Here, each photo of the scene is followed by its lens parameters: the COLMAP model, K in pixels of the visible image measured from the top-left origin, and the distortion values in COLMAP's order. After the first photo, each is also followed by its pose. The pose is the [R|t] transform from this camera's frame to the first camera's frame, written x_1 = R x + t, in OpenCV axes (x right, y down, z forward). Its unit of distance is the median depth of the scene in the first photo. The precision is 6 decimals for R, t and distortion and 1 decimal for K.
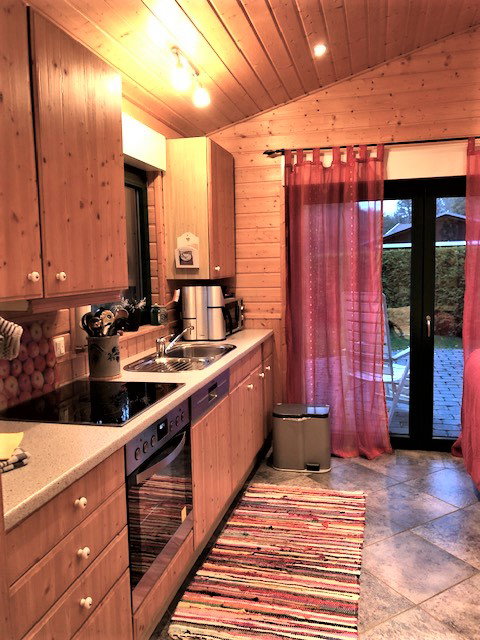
lens RADIAL K [[534.5, 0, 240.0], [0, 534.5, 320.0], [0, 0, 1]] dist [-0.002585, -0.002411]
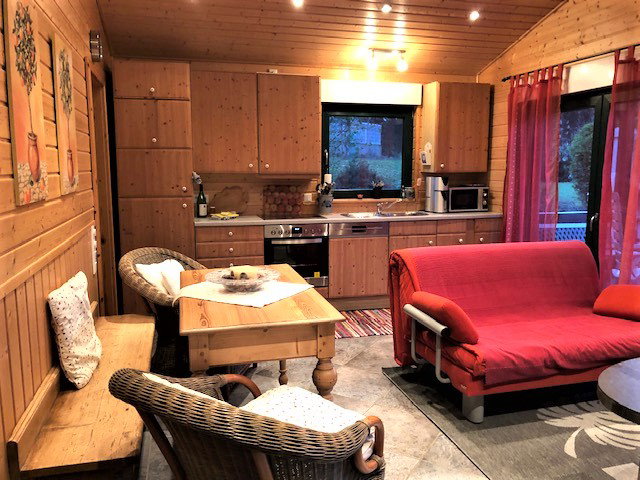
lens RADIAL K [[534.5, 0, 320.0], [0, 534.5, 240.0], [0, 0, 1]] dist [-0.002585, -0.002411]
pose [[0.478887, 0.139074, -0.866790, 1.169202], [-0.101052, 0.989541, 0.102939, -0.007462], [0.872041, 0.038295, 0.487932, -0.049665]]
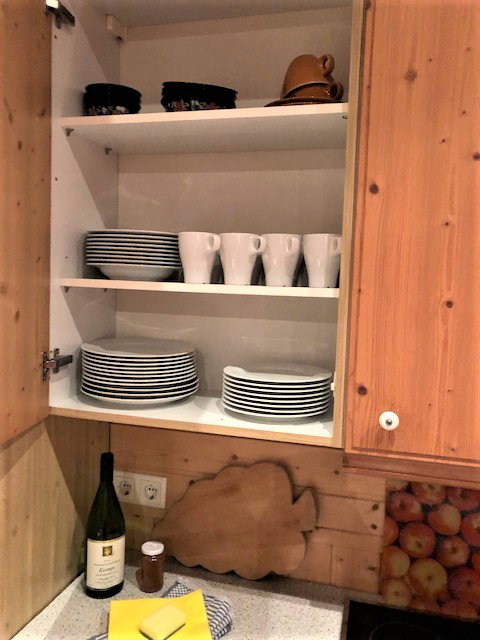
lens RADIAL K [[534.5, 0, 240.0], [0, 534.5, 320.0], [0, 0, 1]] dist [-0.002585, -0.002411]
pose [[-0.019859, 0.088428, -0.995885, 0.074052], [-0.138083, 0.986293, 0.090330, -0.101988], [0.990222, 0.139308, -0.007376, 0.445819]]
